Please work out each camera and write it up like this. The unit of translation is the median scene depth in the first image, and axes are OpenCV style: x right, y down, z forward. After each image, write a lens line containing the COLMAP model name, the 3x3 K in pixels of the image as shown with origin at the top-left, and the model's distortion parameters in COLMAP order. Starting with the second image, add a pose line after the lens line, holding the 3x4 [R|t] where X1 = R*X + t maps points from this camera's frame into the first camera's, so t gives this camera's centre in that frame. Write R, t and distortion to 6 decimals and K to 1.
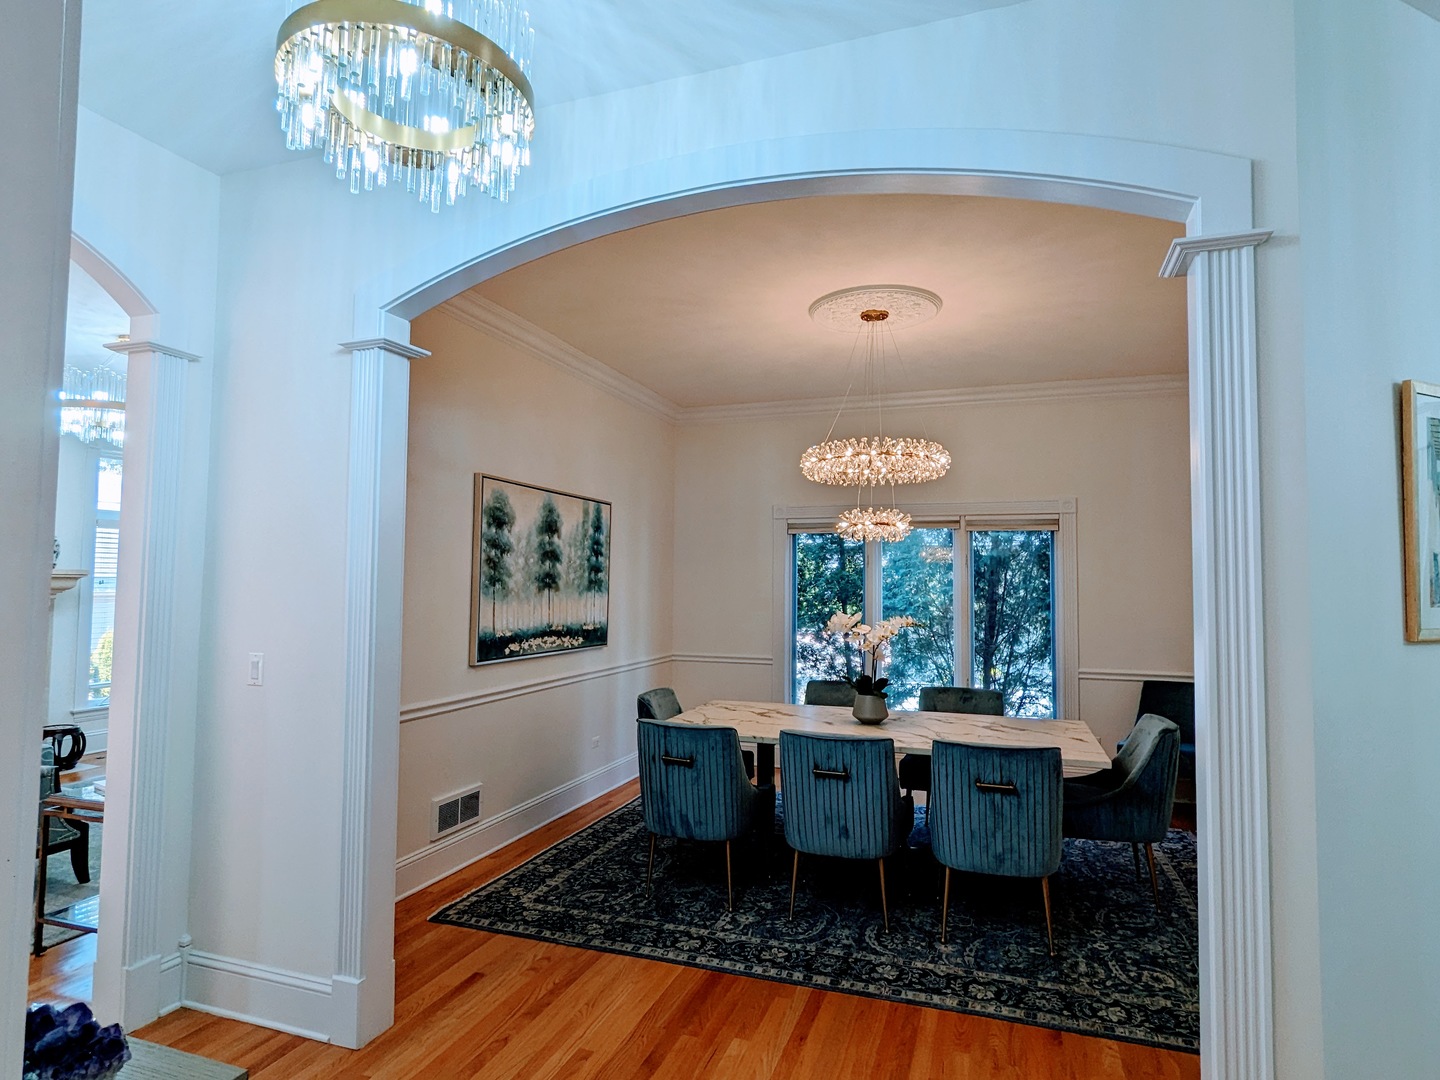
lens RADIAL K [[794.7, 0, 722.4], [0, 794.7, 541.7], [0, 0, 1]] dist [-0.001129, -0.001406]
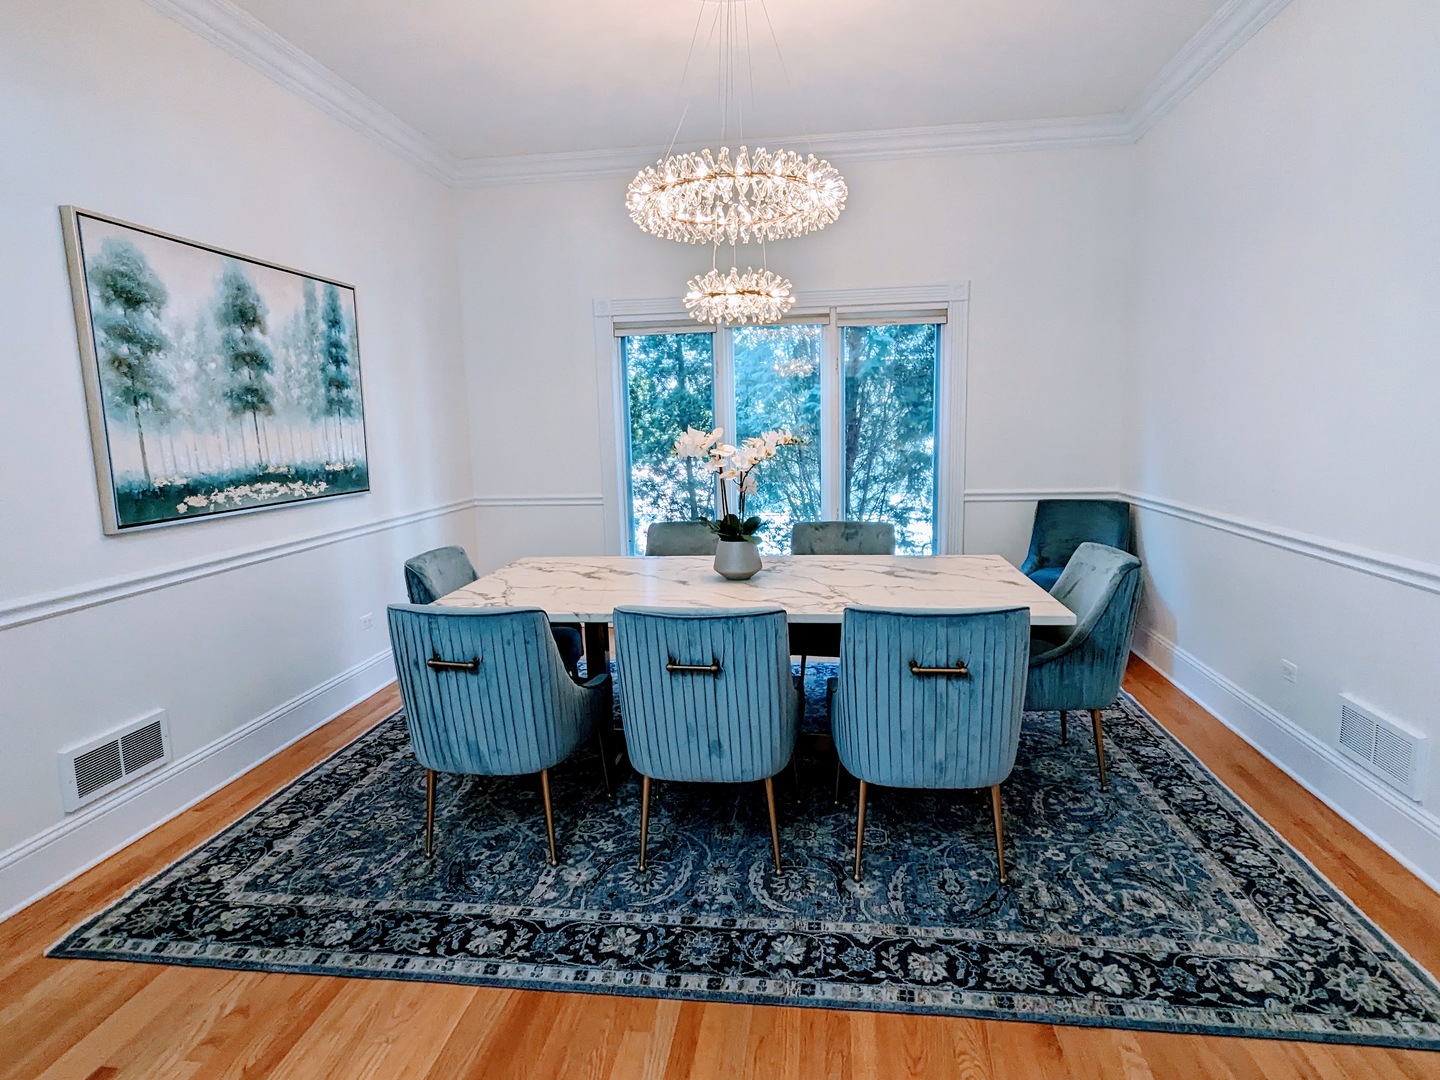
lens RADIAL K [[794.7, 0, 722.4], [0, 794.7, 541.7], [0, 0, 1]] dist [-0.001129, -0.001406]
pose [[0.977793, -0.063525, 0.199715, 0.032971], [0.021527, 0.978357, 0.205800, 0.052168], [-0.208466, -0.196931, 0.957998, 0.362964]]
